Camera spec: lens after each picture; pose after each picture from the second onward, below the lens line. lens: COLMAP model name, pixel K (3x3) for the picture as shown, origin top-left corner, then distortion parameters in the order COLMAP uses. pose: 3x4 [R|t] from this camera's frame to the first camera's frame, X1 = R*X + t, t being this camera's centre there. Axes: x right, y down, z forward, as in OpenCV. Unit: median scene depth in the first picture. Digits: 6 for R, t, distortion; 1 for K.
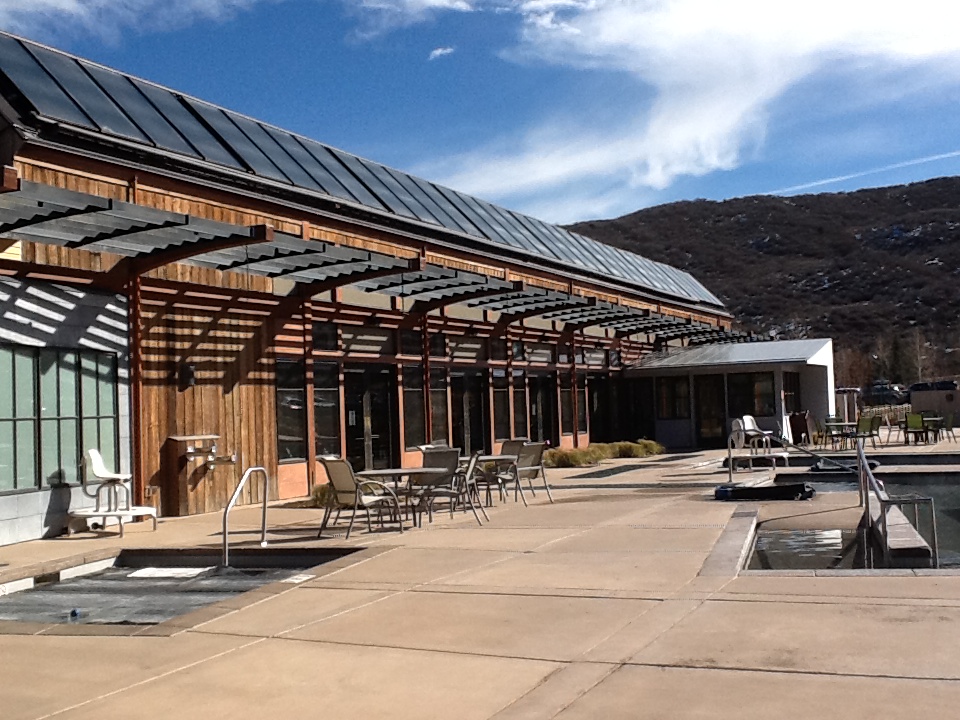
lens RADIAL K [[1179.2, 0, 479.6], [0, 1179.2, 362.4], [0, 0, 1]] dist [-0.008994, 0.000000]
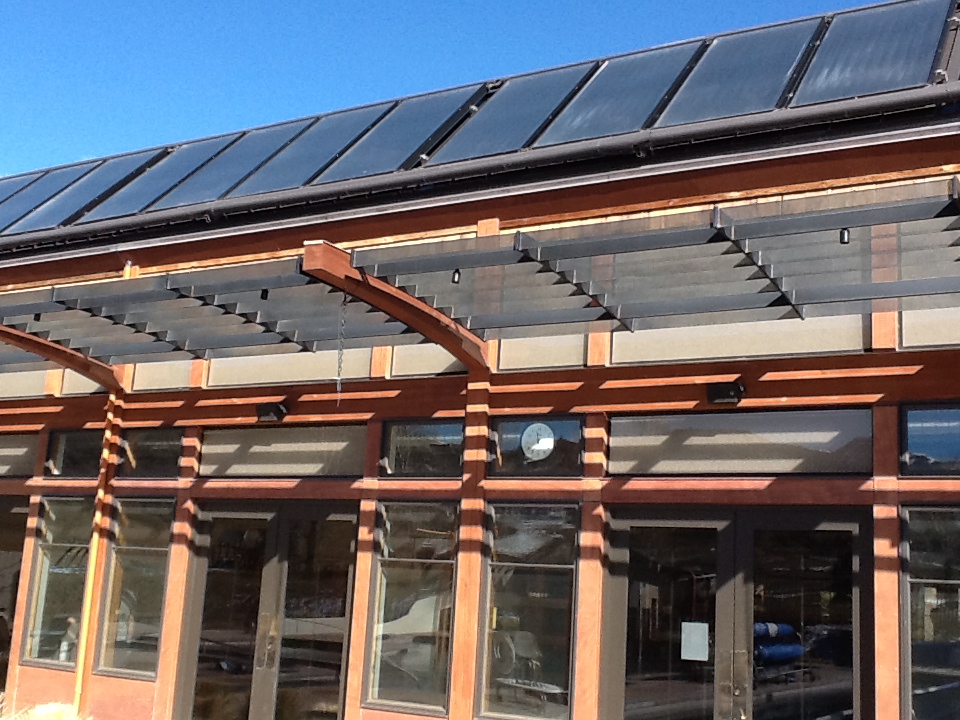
lens RADIAL K [[1179.2, 0, 479.9], [0, 1179.2, 360.0], [0, 0, 1]] dist [-0.008994, 0.000000]
pose [[-0.126096, -0.147564, -0.980981, 0.369651], [-0.005548, 0.988964, -0.148052, 0.013667], [0.992003, -0.013227, -0.125523, 1.195716]]
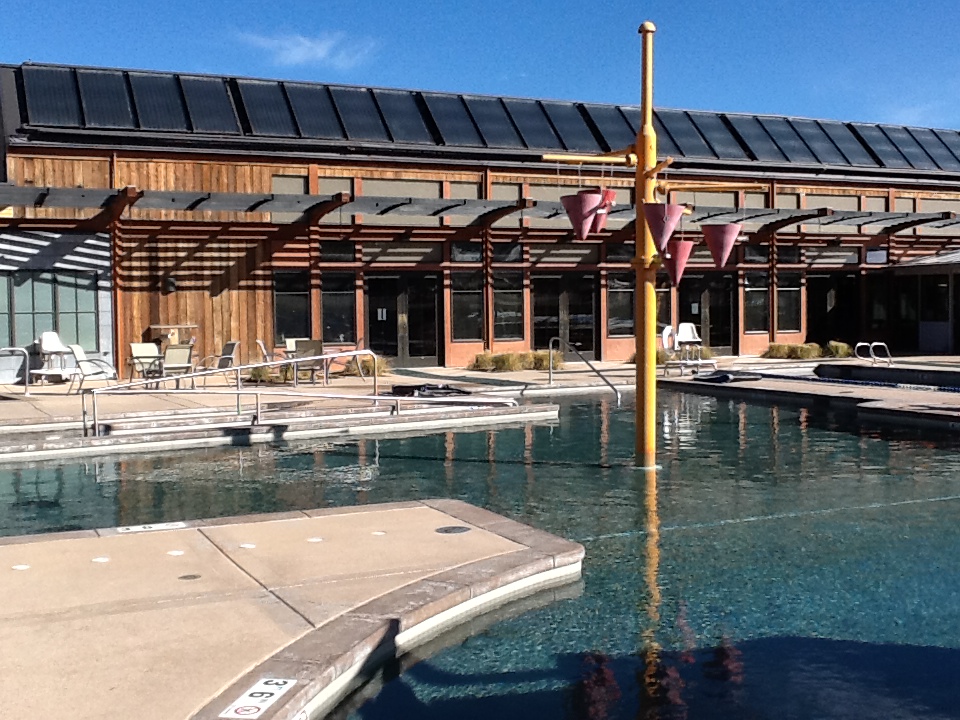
lens RADIAL K [[1179.2, 0, 479.1], [0, 1179.2, 357.8], [0, 0, 1]] dist [-0.008994, 0.000000]
pose [[0.762891, 0.048828, -0.644680, 0.960012], [0.014129, 0.995647, 0.092130, -0.026753], [0.646372, -0.079394, 0.758880, 0.120195]]
